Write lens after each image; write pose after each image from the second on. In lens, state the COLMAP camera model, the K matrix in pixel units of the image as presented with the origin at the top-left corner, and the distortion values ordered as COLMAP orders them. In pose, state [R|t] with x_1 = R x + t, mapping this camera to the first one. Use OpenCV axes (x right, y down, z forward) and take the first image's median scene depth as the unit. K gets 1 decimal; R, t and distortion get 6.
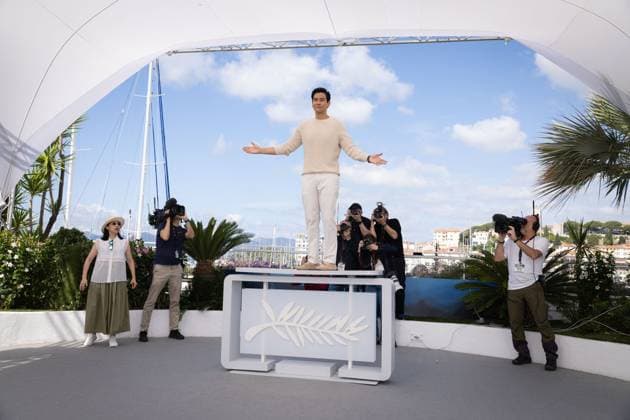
lens RADIAL K [[563.3, 0, 315.0], [0, 563.3, 210.0], [0, 0, 1]] dist [0.011691, -0.003869]
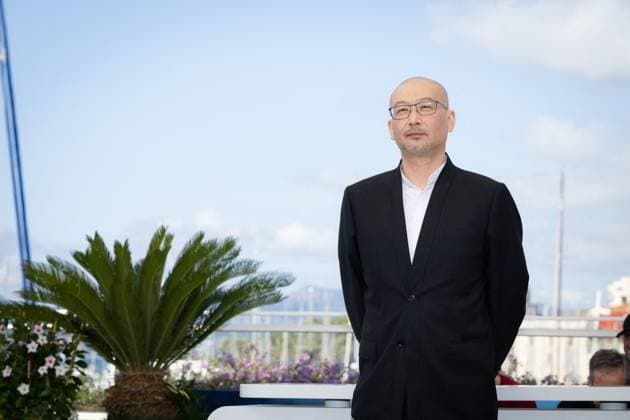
lens RADIAL K [[1347.7, 0, 315.0], [0, 1347.7, 210.0], [0, 0, 1]] dist [-0.056940, -0.117108]
pose [[0.997073, -0.033744, -0.068600, -0.042804], [0.032390, 0.999260, -0.020756, 0.021914], [0.069250, 0.018474, 0.997428, 0.247253]]
